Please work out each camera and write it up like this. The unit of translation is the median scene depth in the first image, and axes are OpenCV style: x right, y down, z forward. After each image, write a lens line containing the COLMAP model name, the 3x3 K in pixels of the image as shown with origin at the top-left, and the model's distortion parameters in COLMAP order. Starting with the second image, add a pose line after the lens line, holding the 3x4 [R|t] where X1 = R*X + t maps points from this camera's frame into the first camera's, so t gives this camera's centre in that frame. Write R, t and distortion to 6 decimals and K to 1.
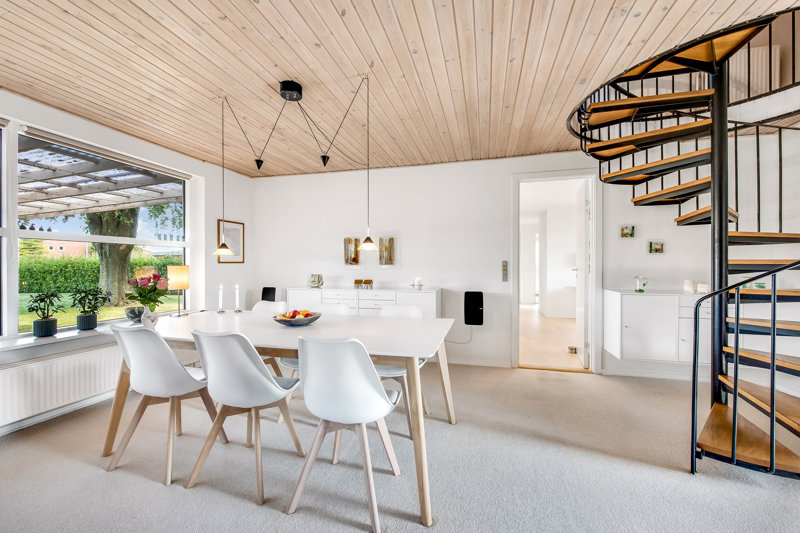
lens RADIAL K [[336.4, 0, 398.2], [0, 336.4, 262.2], [0, 0, 1]] dist [-0.001445, -0.000428]
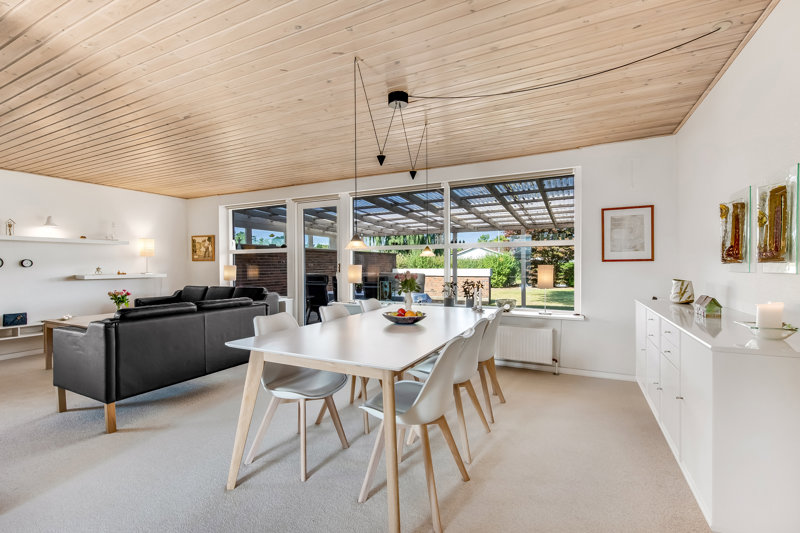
lens RADIAL K [[362.0, 0, 400.0], [0, 362.0, 266.5], [0, 0, 1]] dist [0.021158, -0.000059]
pose [[-0.194653, 0.006809, -0.980848, 0.440076], [0.013416, 0.999901, 0.004279, 0.002811], [0.980780, -0.012326, -0.194726, 0.684521]]
